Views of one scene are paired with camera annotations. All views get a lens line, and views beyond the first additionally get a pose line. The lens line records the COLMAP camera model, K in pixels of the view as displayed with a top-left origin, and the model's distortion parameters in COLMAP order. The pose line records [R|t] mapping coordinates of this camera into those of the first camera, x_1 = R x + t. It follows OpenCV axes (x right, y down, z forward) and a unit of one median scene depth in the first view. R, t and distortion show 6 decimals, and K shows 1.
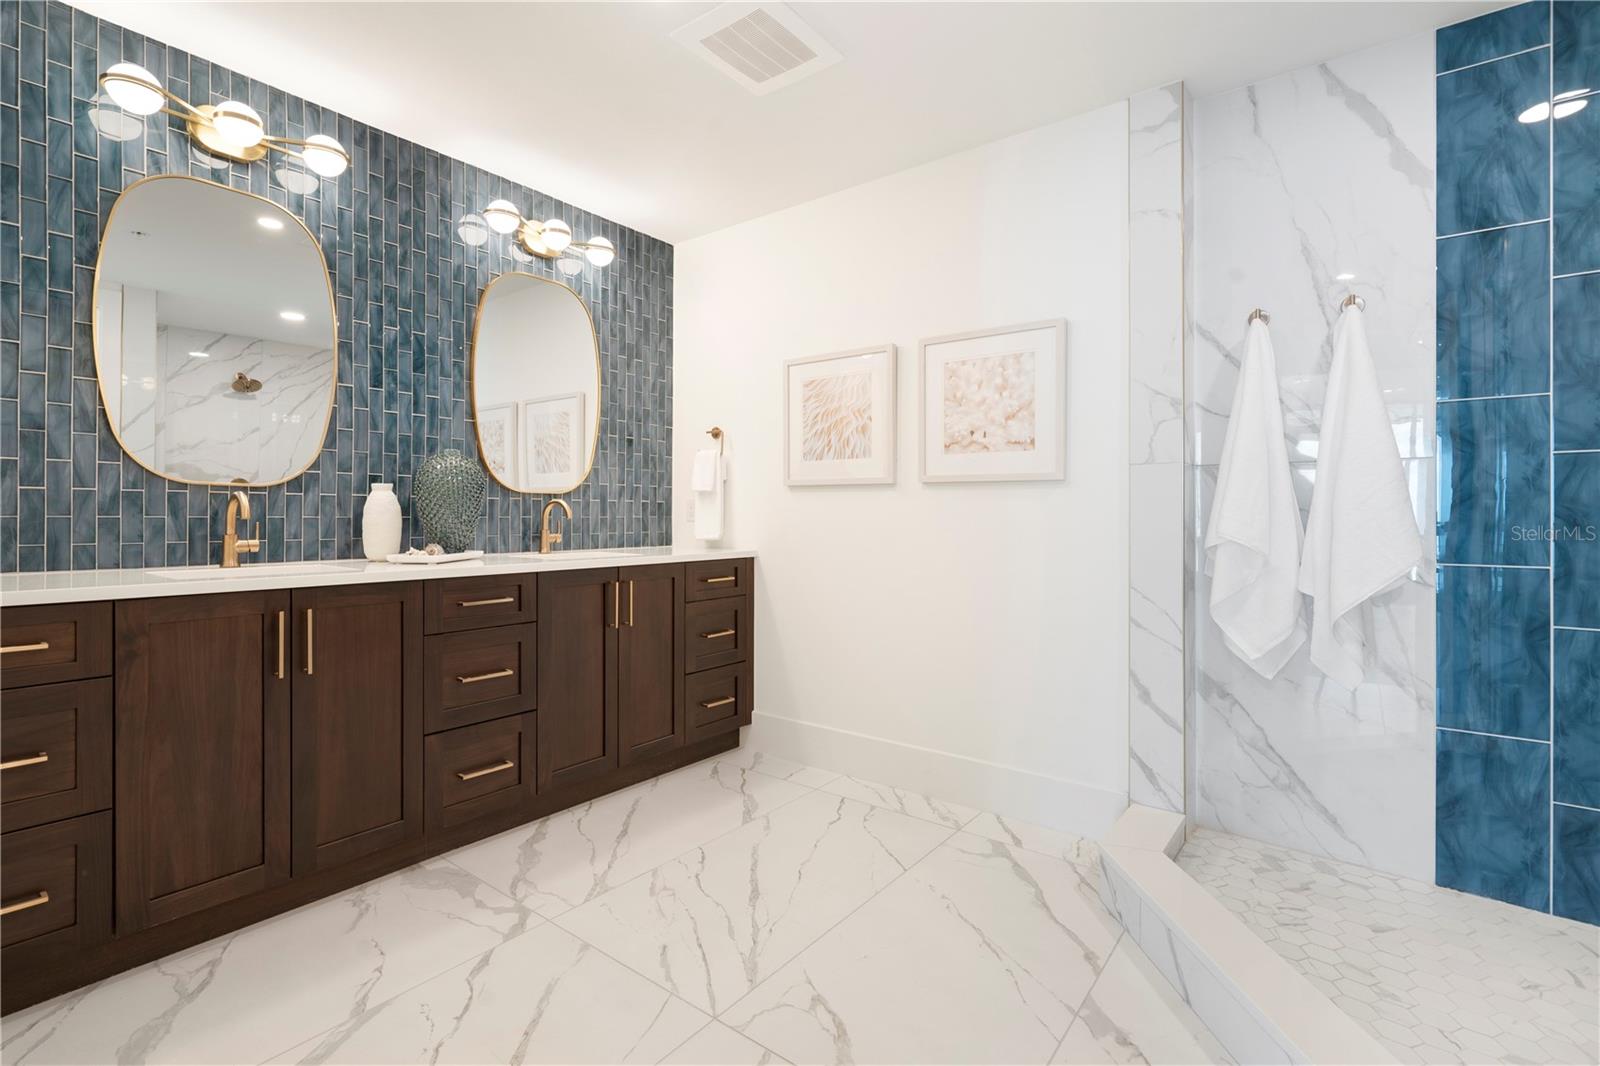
lens RADIAL K [[721.3, 0, 794.2], [0, 721.3, 516.0], [0, 0, 1]] dist [-0.003402, 0.001822]
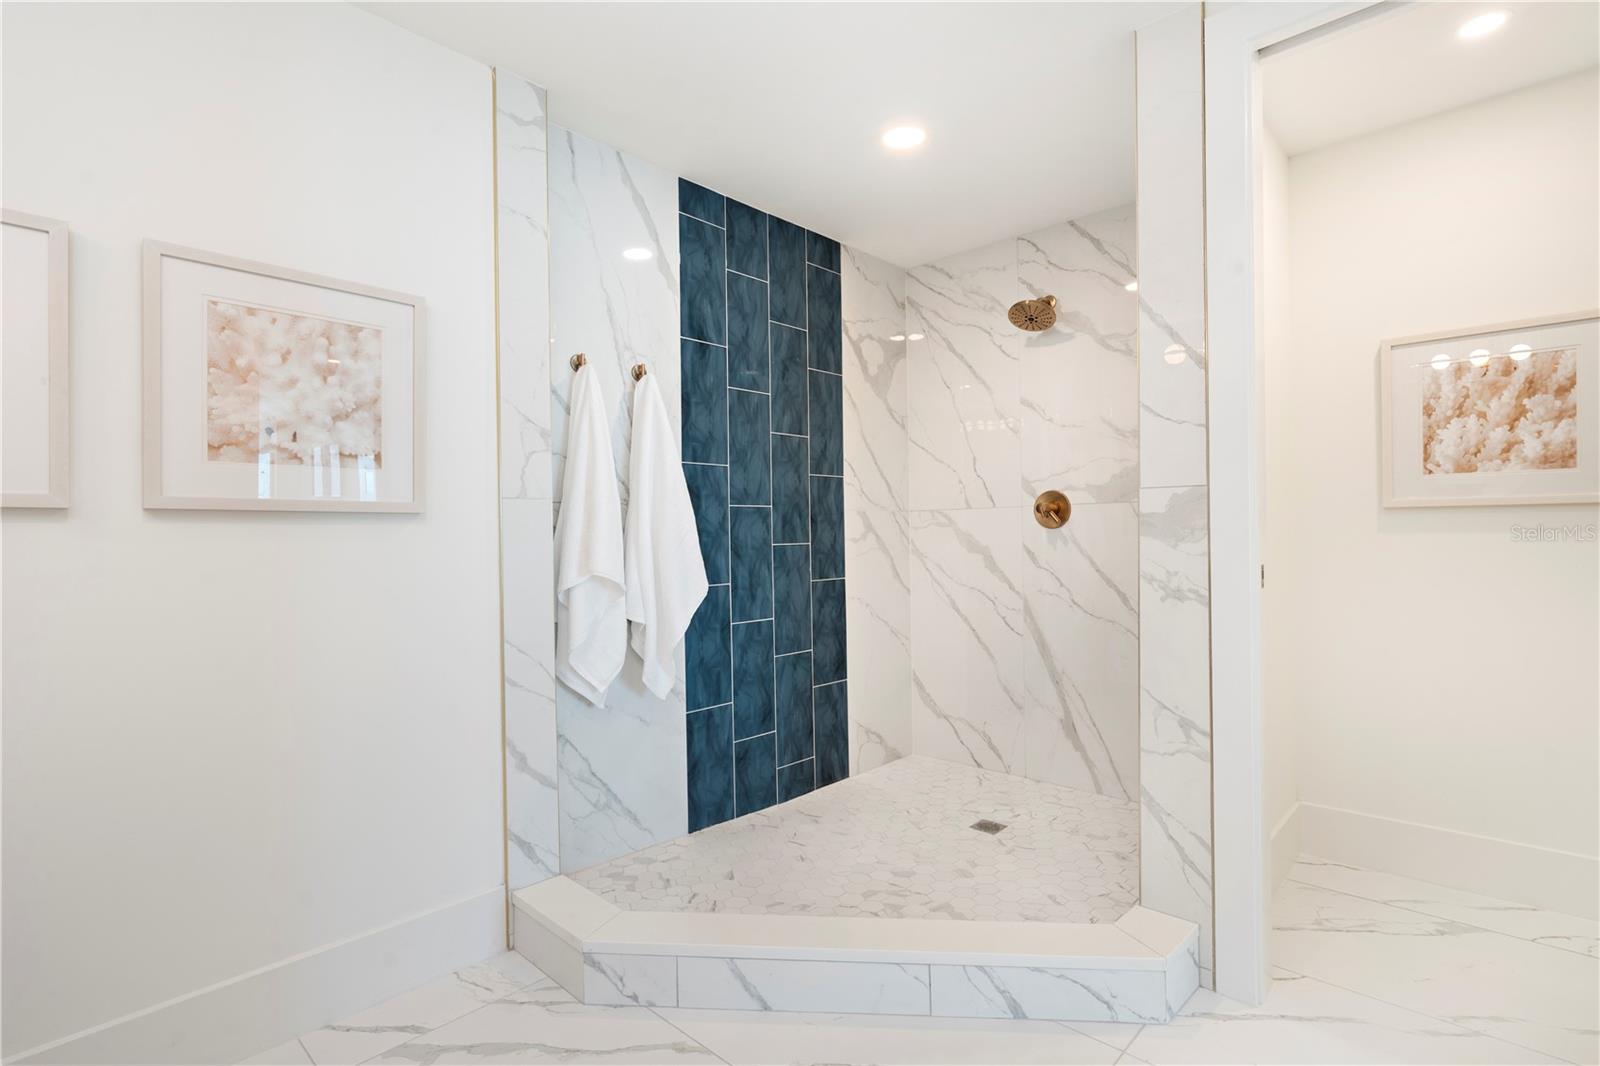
lens RADIAL K [[767.1, 0, 789.2], [0, 767.1, 535.2], [0, 0, 1]] dist [0.002744, 0.001318]
pose [[0.114552, -0.004649, 0.993406, -0.434628], [0.017923, 0.999836, 0.002613, -0.025953], [-0.993256, 0.017506, 0.114617, 0.609607]]
